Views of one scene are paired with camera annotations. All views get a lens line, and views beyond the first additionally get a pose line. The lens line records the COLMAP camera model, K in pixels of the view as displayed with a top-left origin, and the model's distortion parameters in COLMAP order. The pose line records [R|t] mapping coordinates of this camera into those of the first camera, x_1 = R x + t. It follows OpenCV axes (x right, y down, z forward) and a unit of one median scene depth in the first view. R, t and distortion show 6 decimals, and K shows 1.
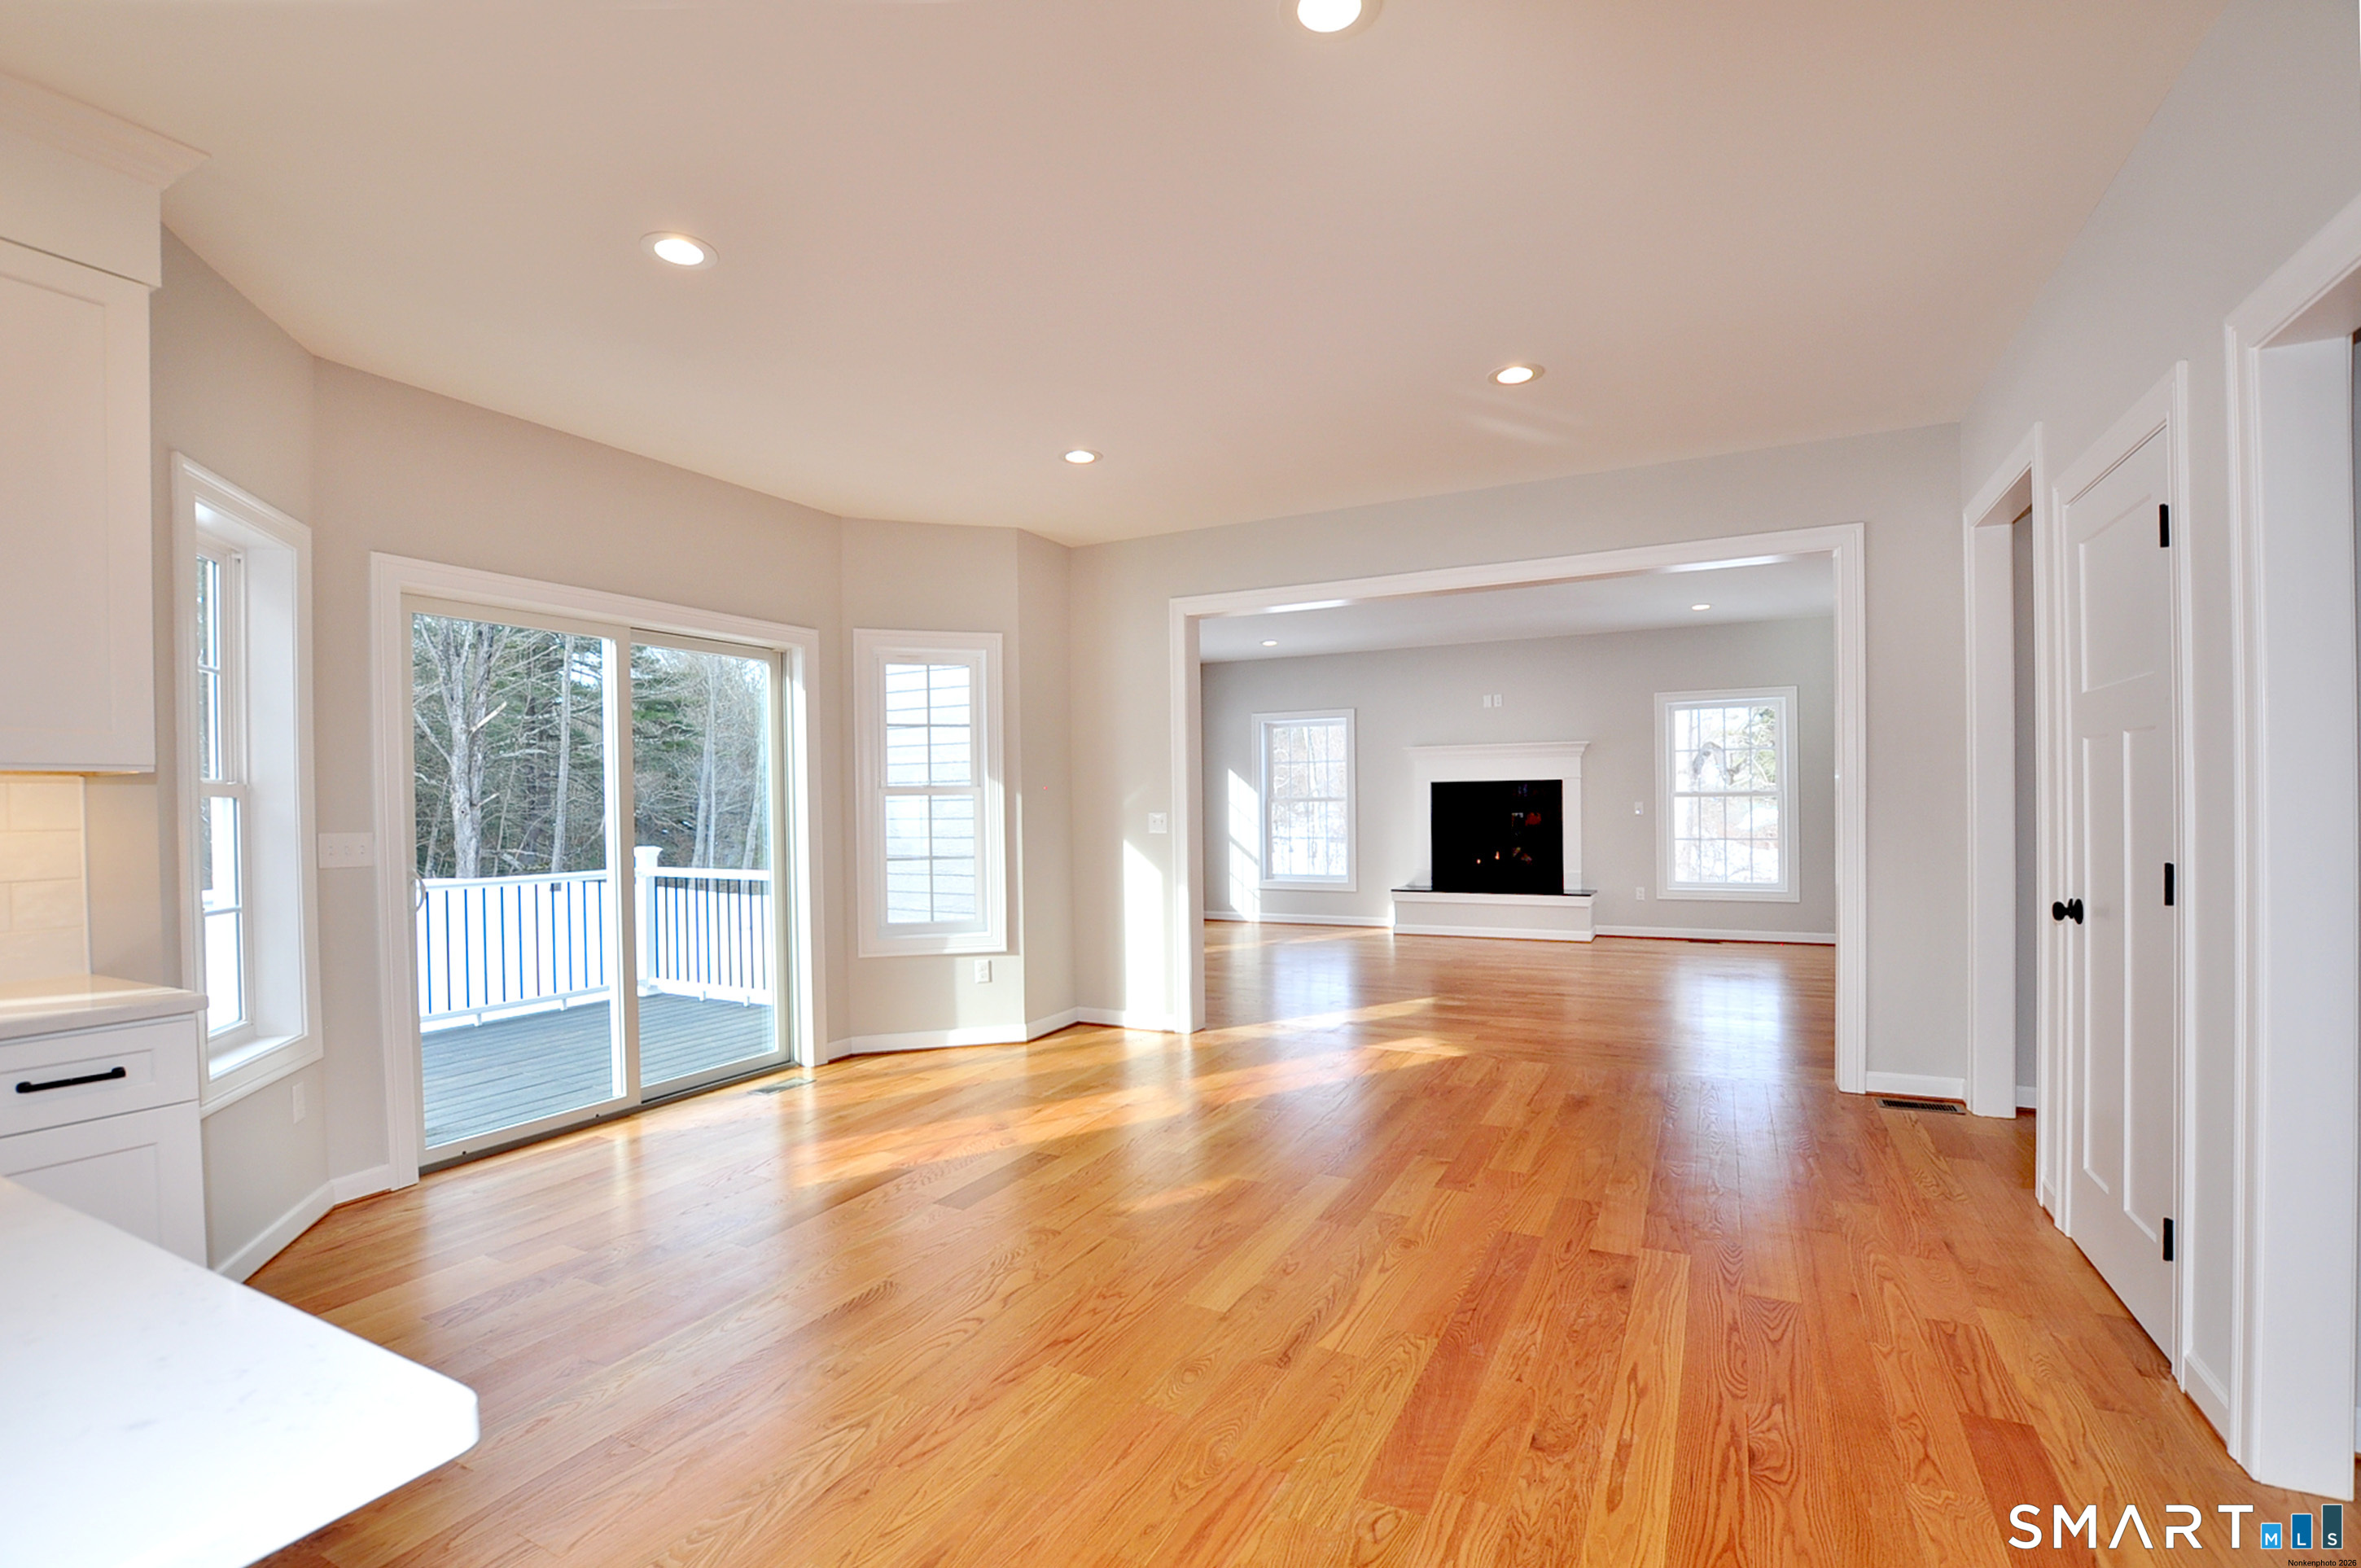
lens RADIAL K [[1047.8, 0, 1167.5], [0, 1047.8, 799.3], [0, 0, 1]] dist [-0.020573, 0.000527]
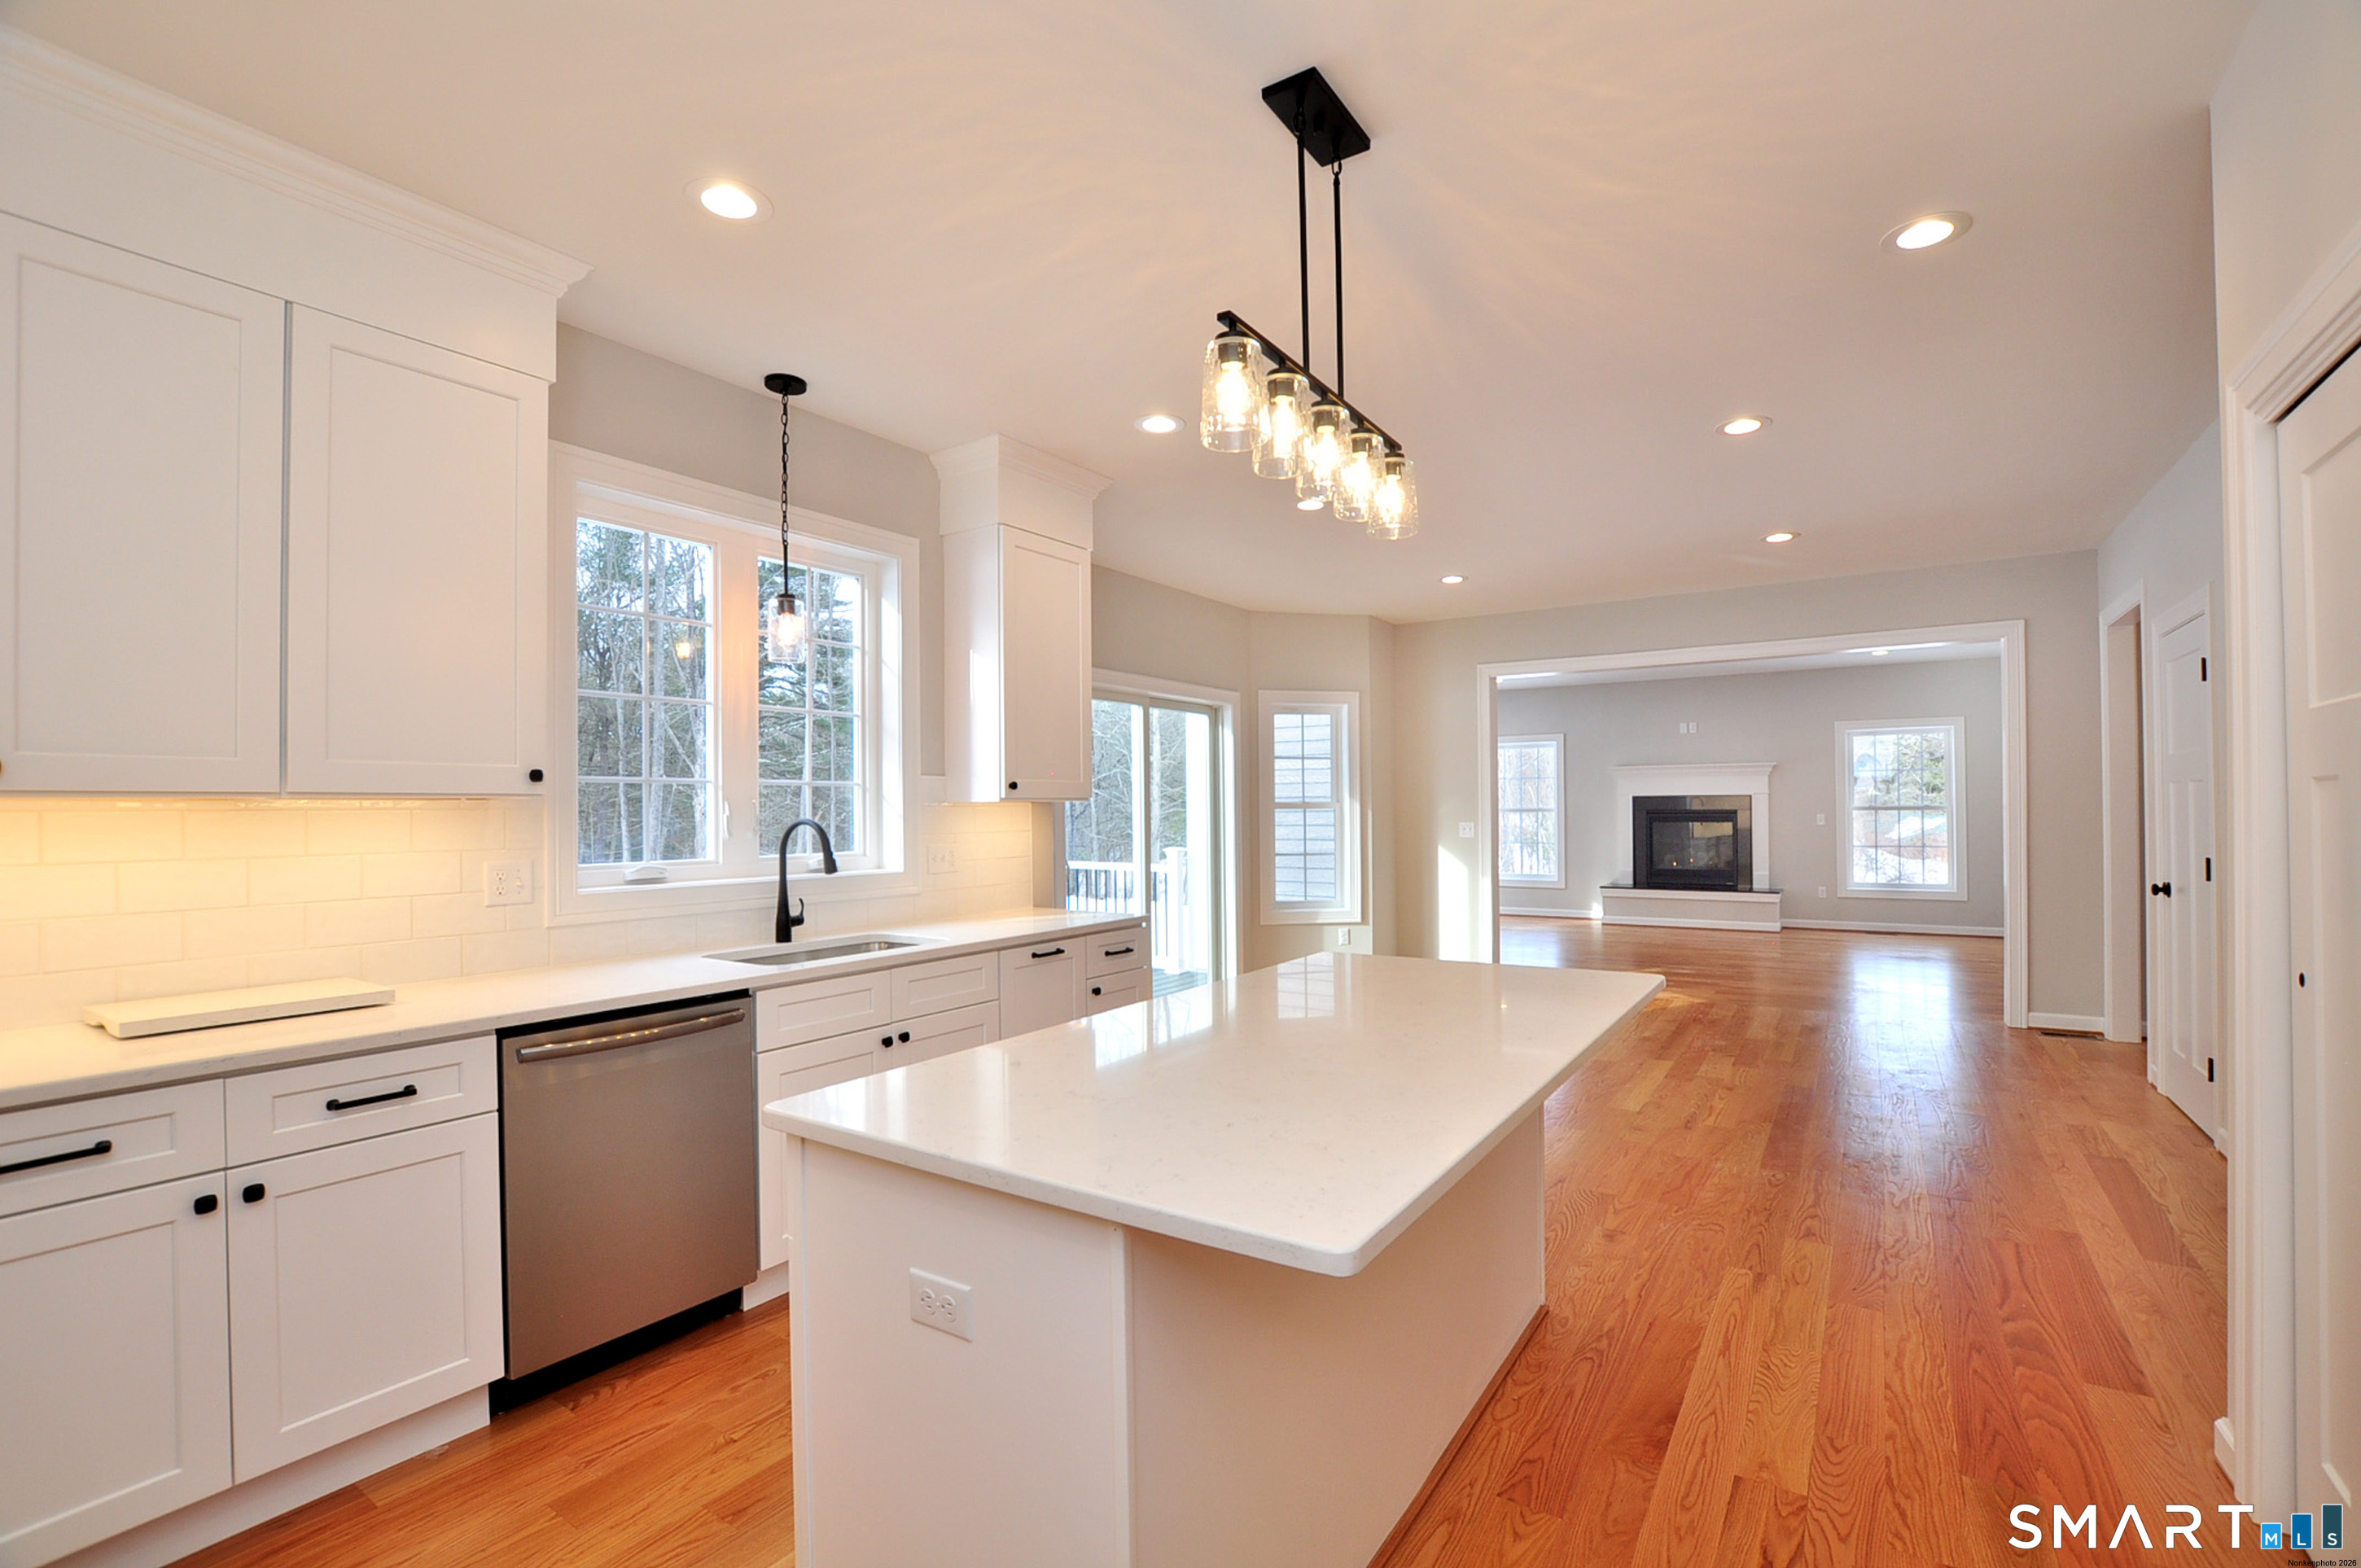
lens RADIAL K [[1047.8, 0, 1167.5], [0, 1047.8, 799.3], [0, 0, 1]] dist [-0.020573, 0.000527]
pose [[0.994896, 0.004799, -0.100788, -0.264964], [-0.005182, 0.999980, -0.003538, -0.010042], [0.100769, 0.004042, 0.994902, -0.390109]]
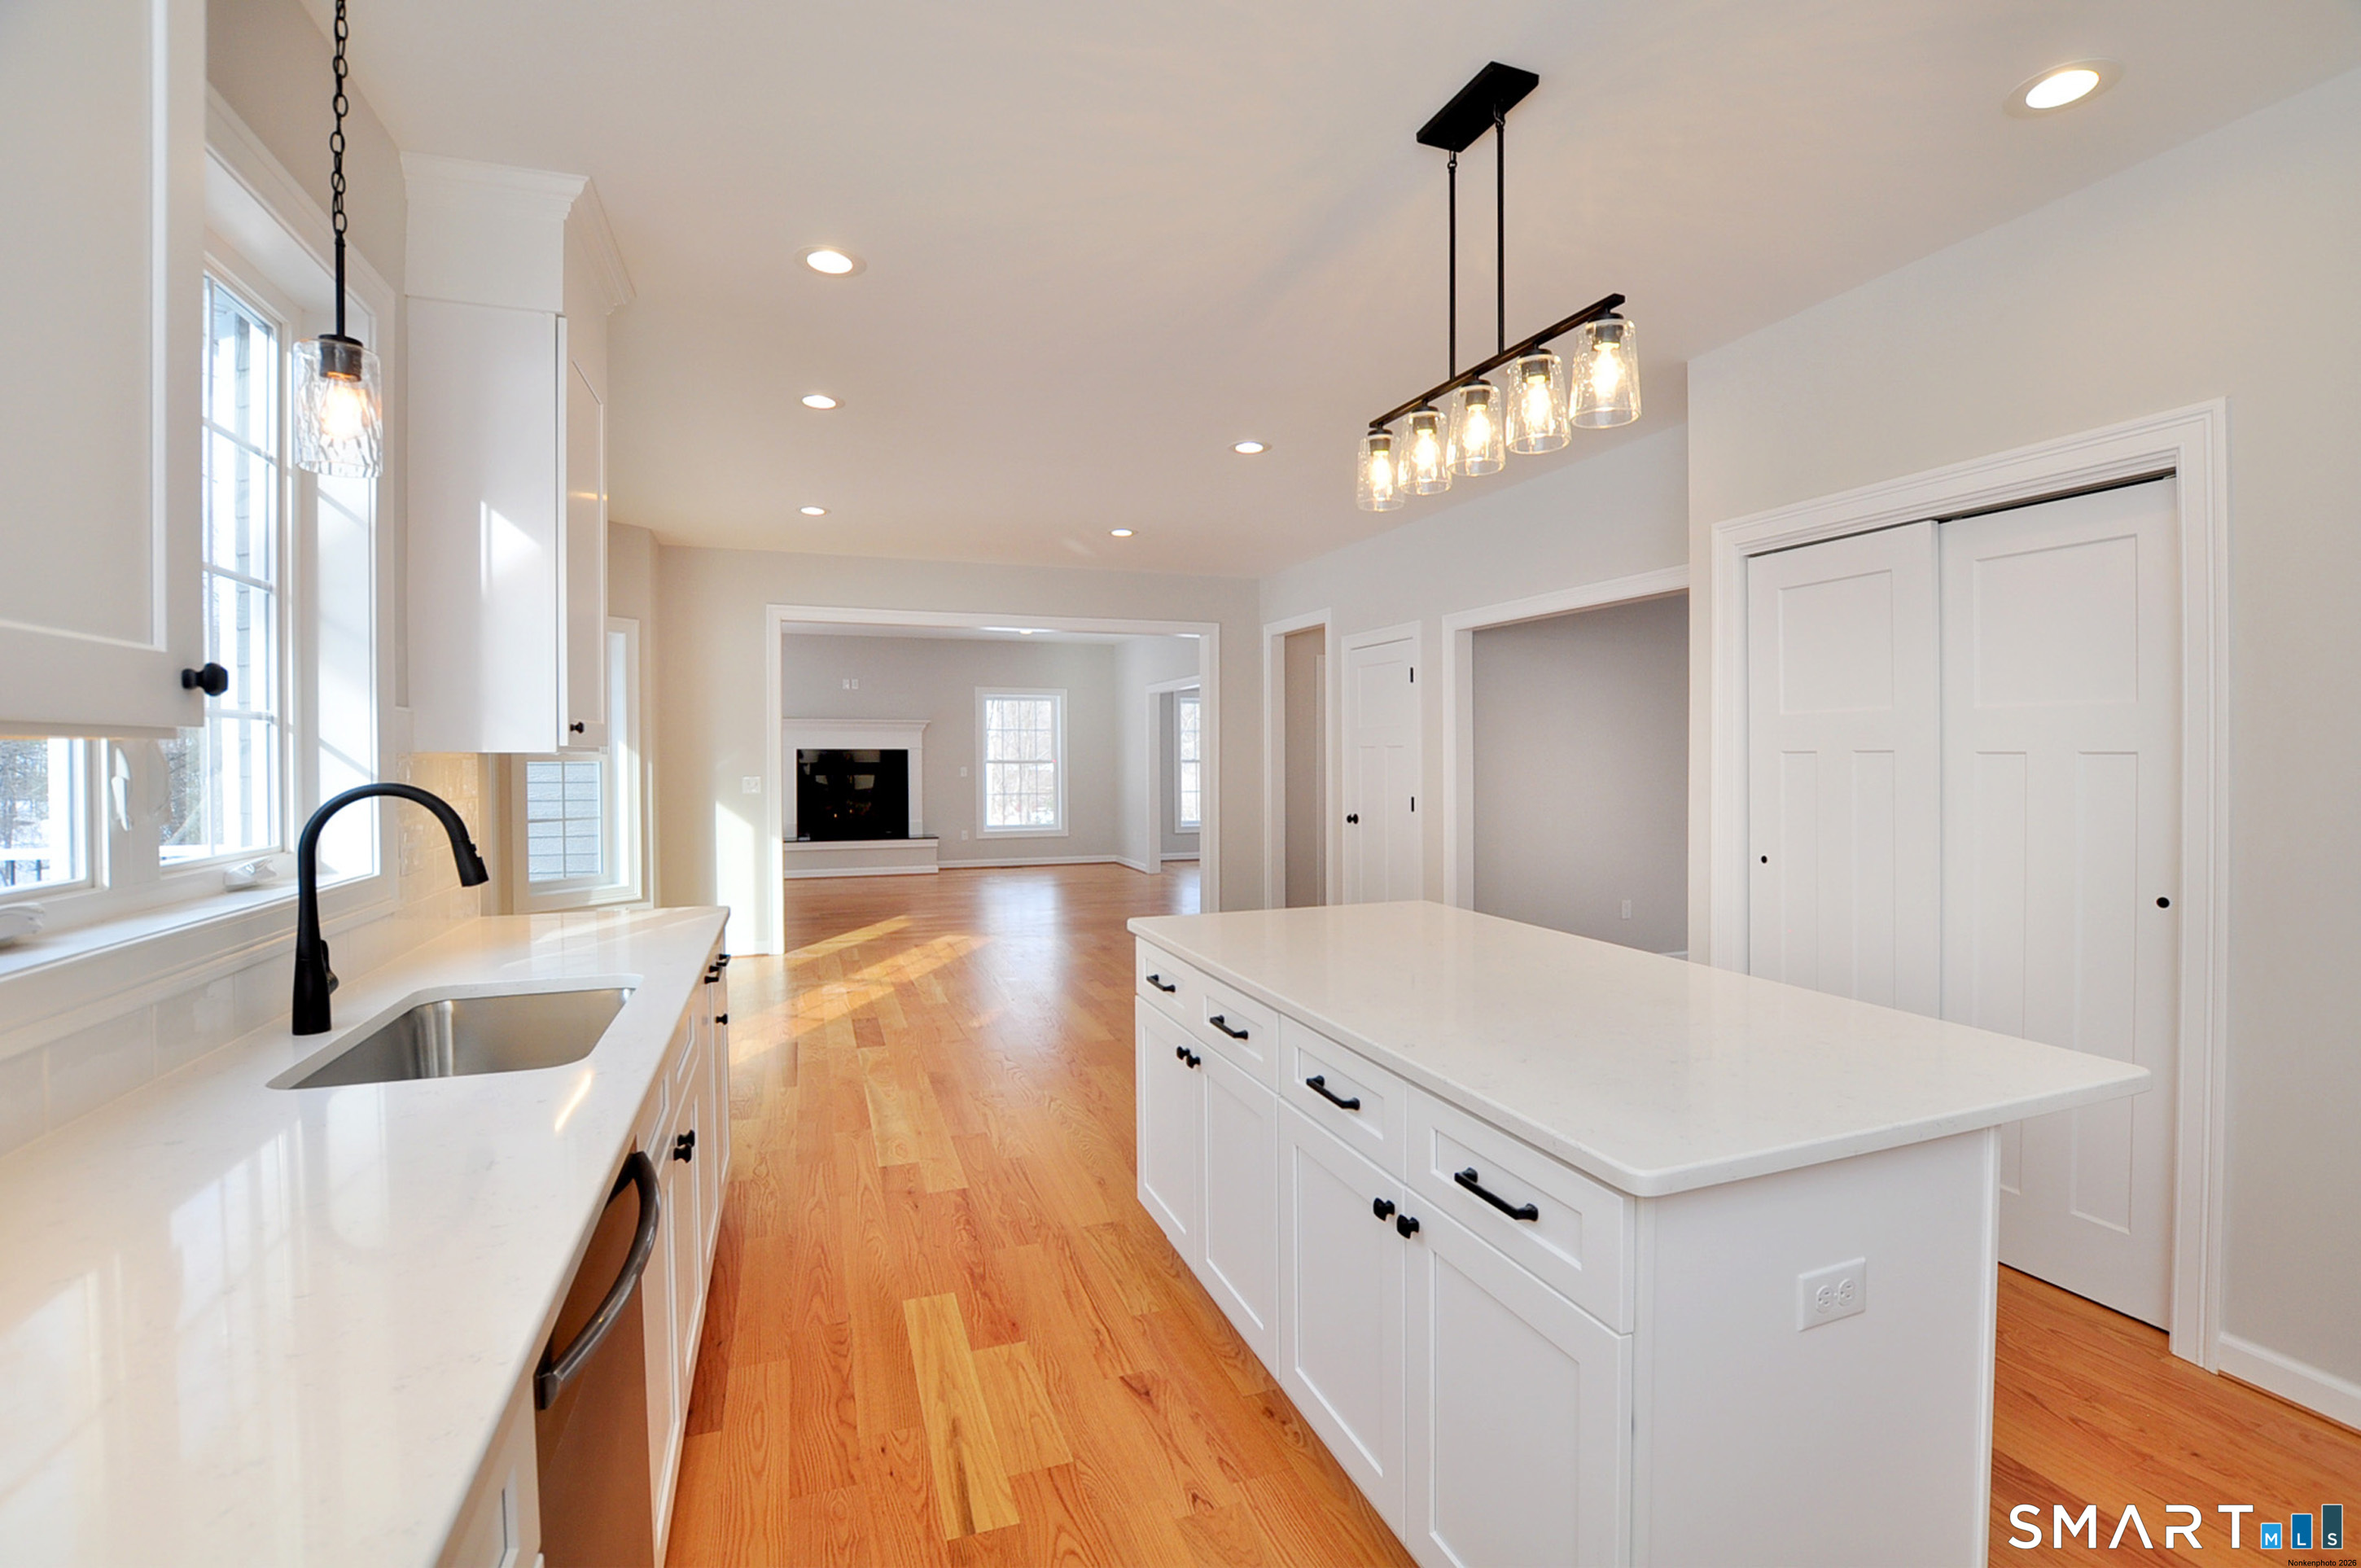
lens RADIAL K [[1058.0, 0, 1198.1], [0, 1058.0, 777.6], [0, 0, 1]] dist [-0.026259, -0.000133]
pose [[0.658803, -0.001485, 0.752314, -0.604822], [-0.012409, 0.999841, 0.012840, -0.008613], [-0.752213, -0.017794, 0.658680, -0.202955]]
